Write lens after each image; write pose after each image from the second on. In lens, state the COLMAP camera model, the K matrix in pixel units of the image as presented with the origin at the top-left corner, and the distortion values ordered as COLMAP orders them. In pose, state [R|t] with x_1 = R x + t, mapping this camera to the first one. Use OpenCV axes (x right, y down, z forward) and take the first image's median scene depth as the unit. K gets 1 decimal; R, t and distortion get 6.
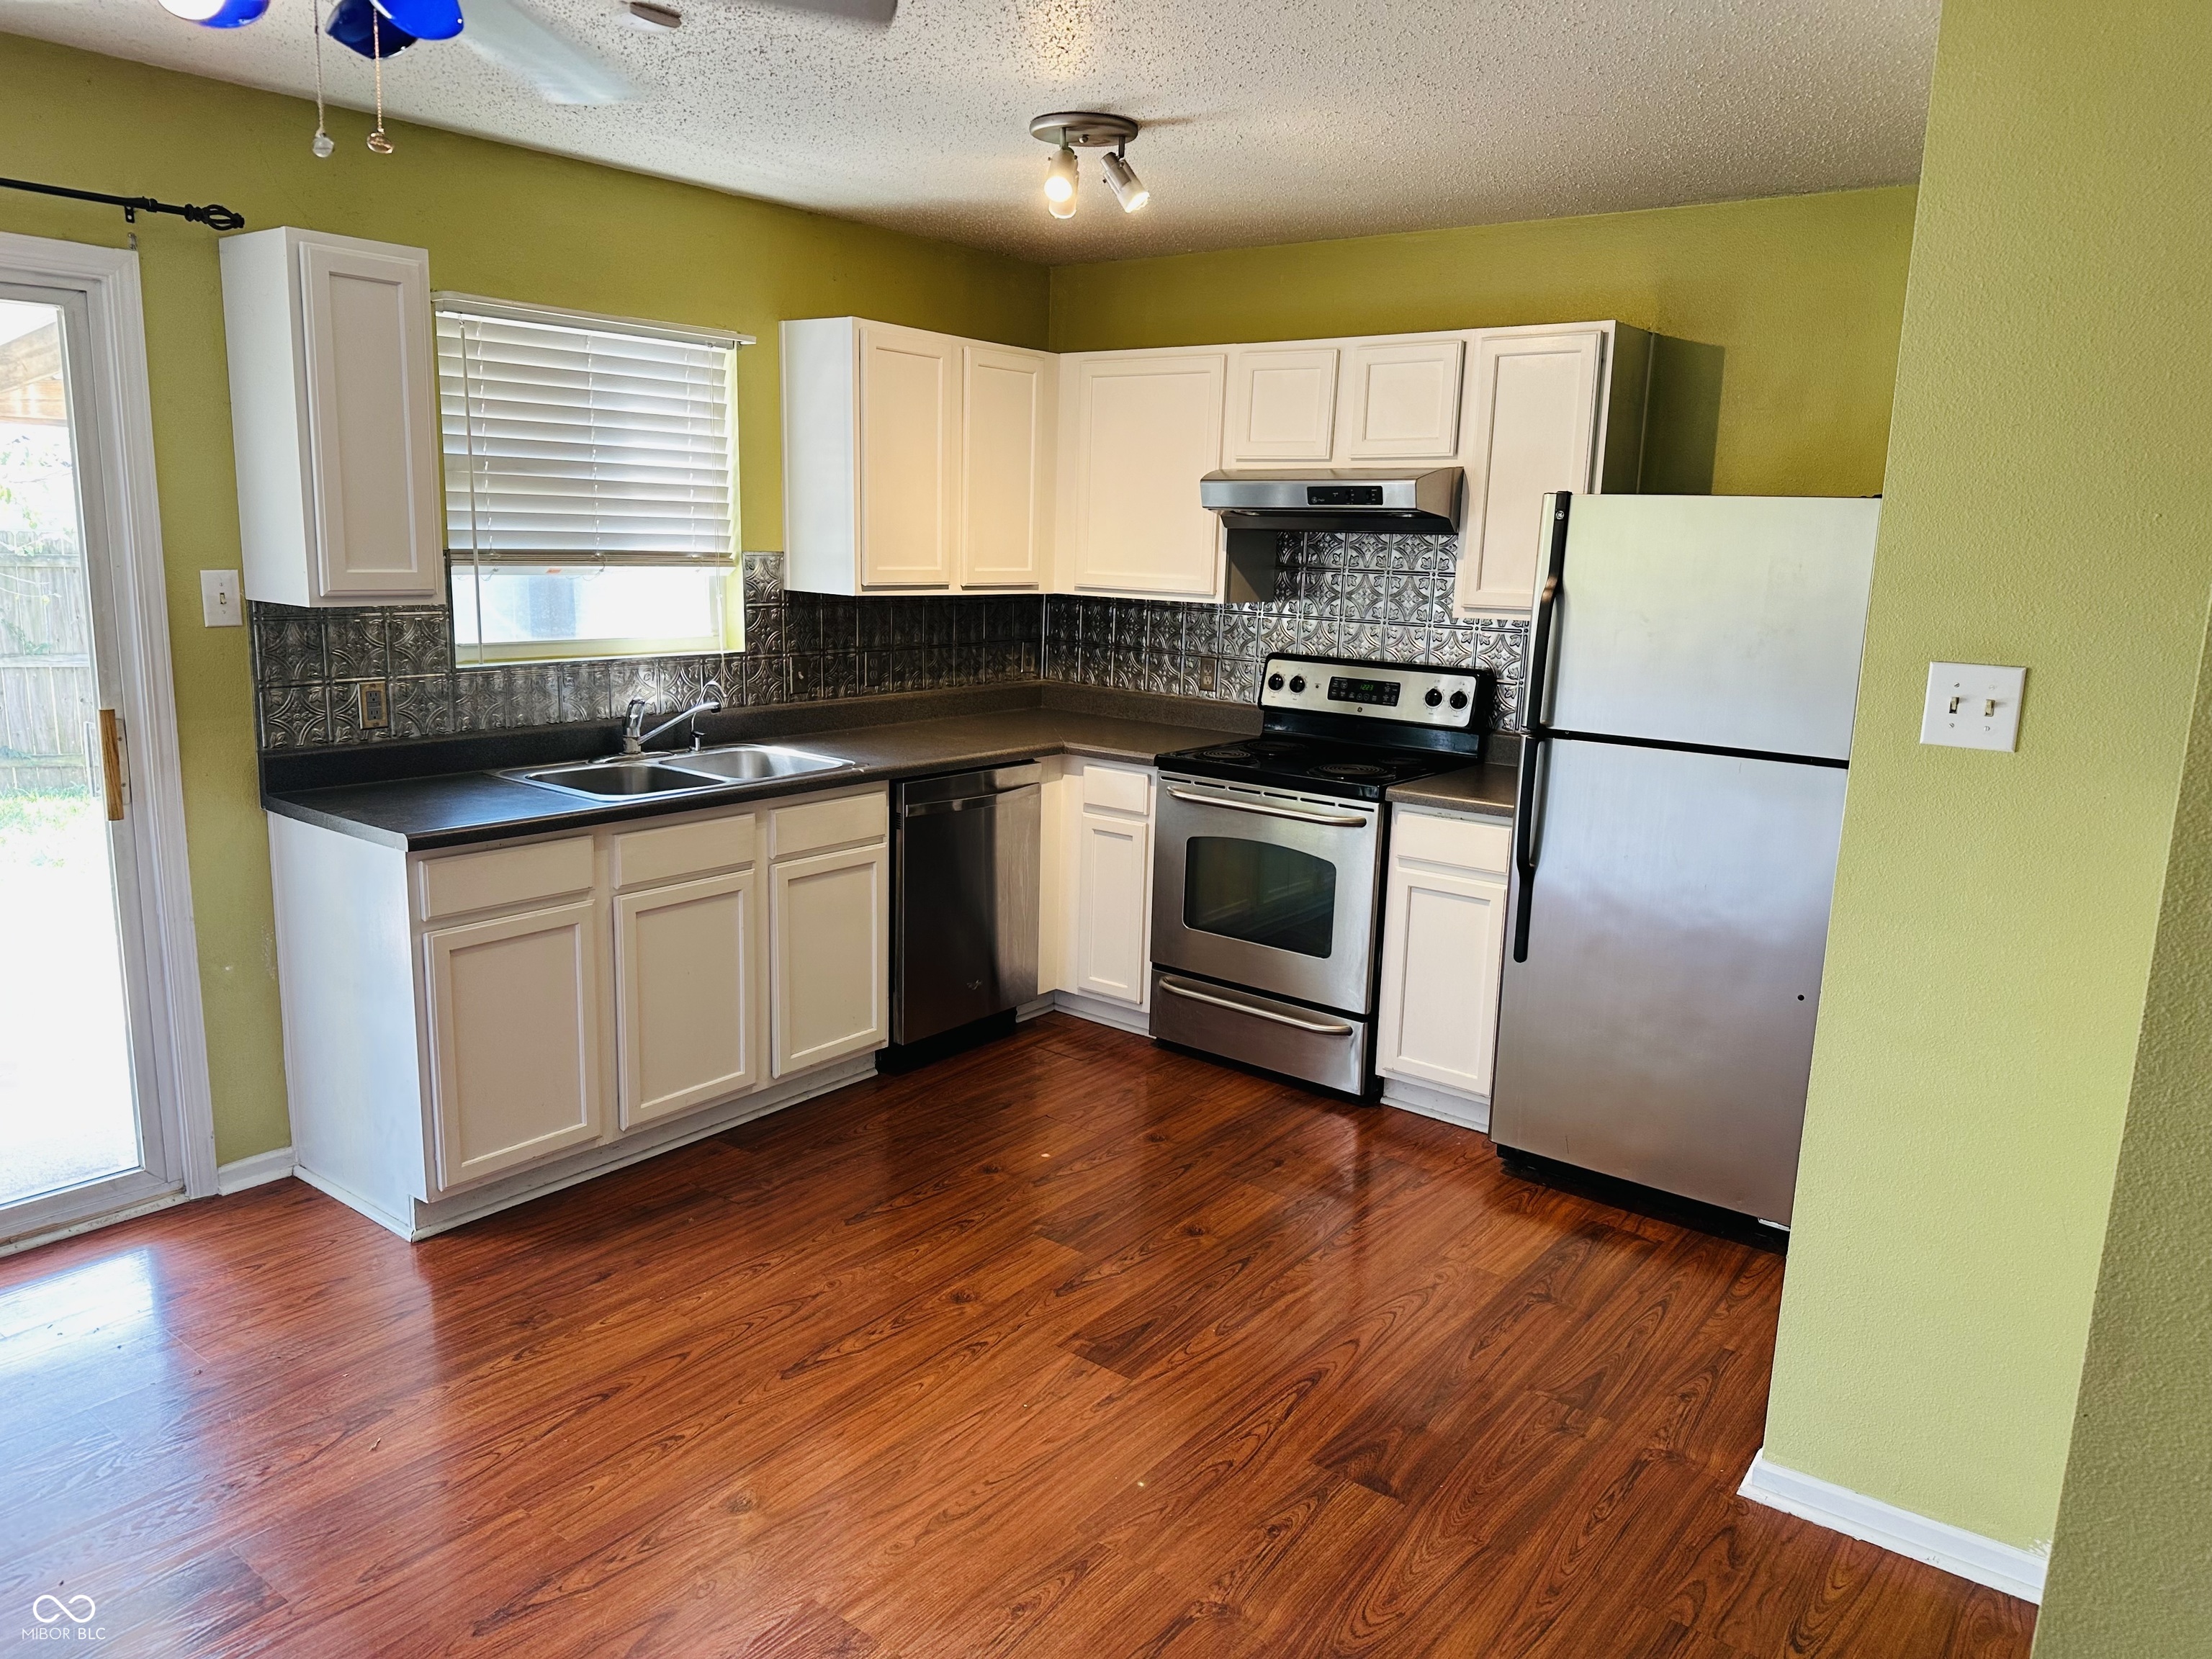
lens RADIAL K [[1517.3, 0, 1106.0], [0, 1517.3, 829.5], [0, 0, 1]] dist [-0.010453, -0.005706]
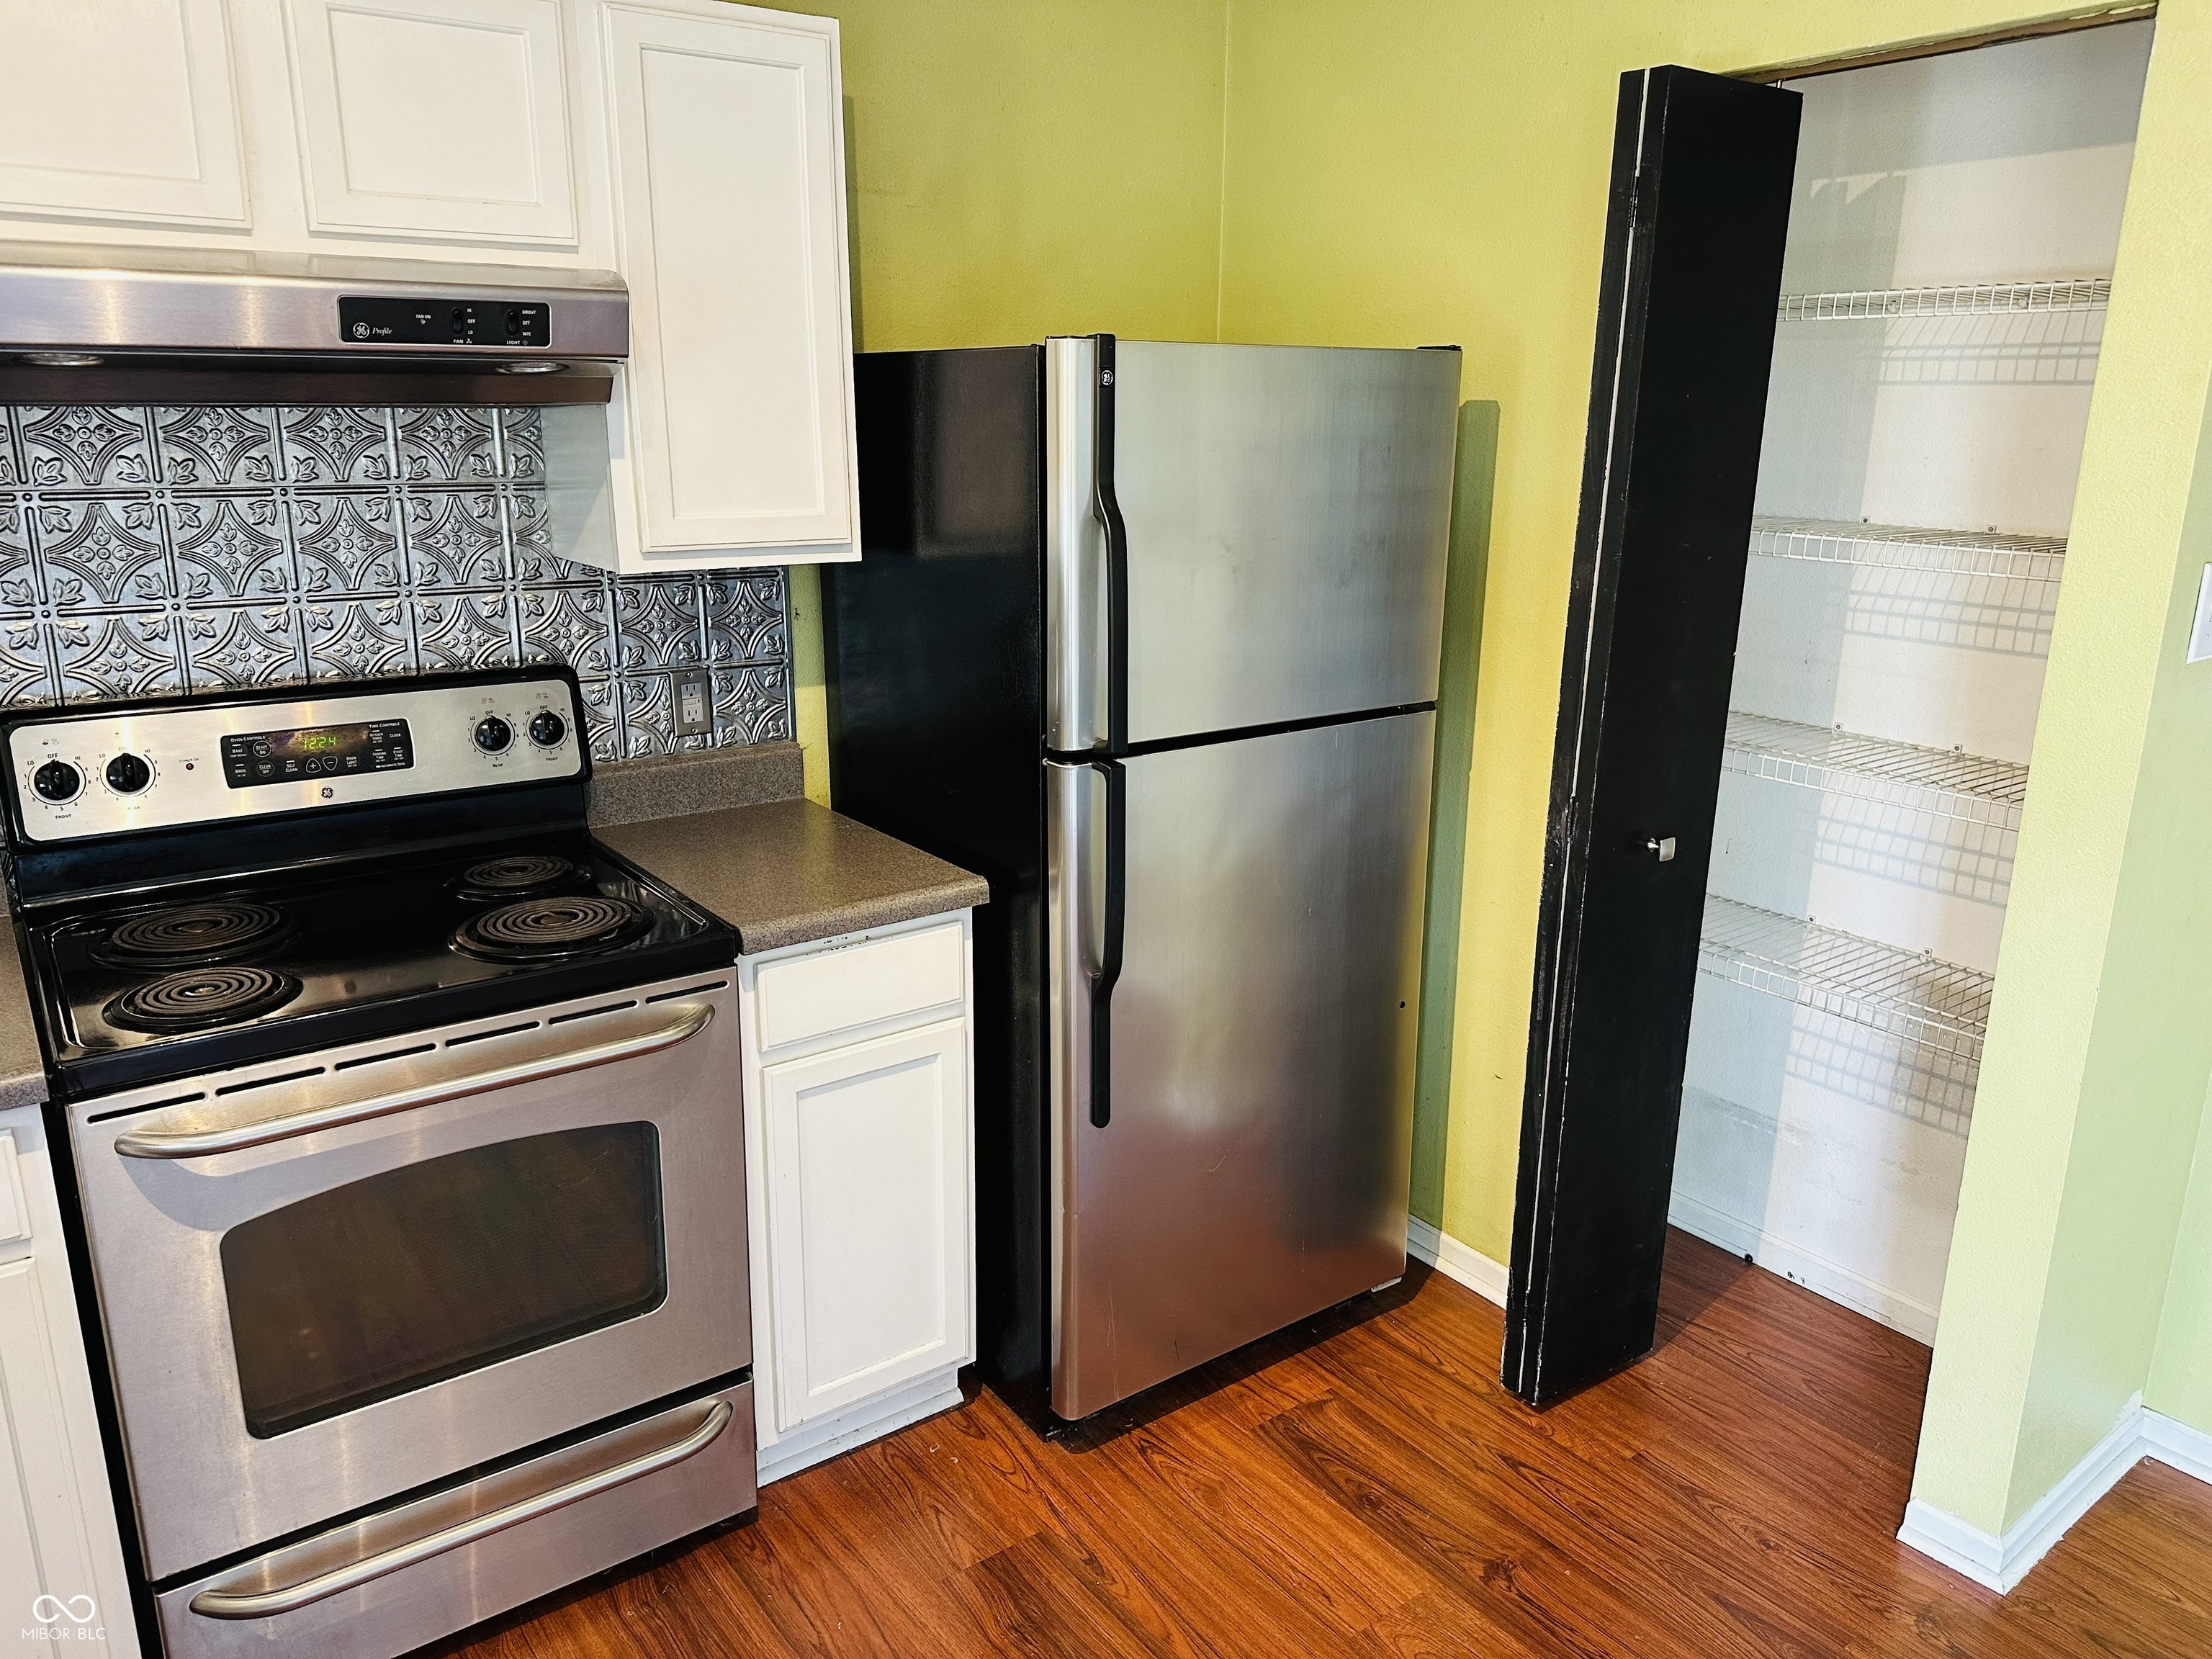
lens RADIAL K [[1517.3, 0, 1106.0], [0, 1517.3, 829.5], [0, 0, 1]] dist [-0.010453, -0.005706]
pose [[0.275359, -0.276471, 0.920729, -0.198040], [0.180529, 0.955586, 0.232948, -0.134232], [-0.944239, 0.102074, 0.313040, 0.634817]]
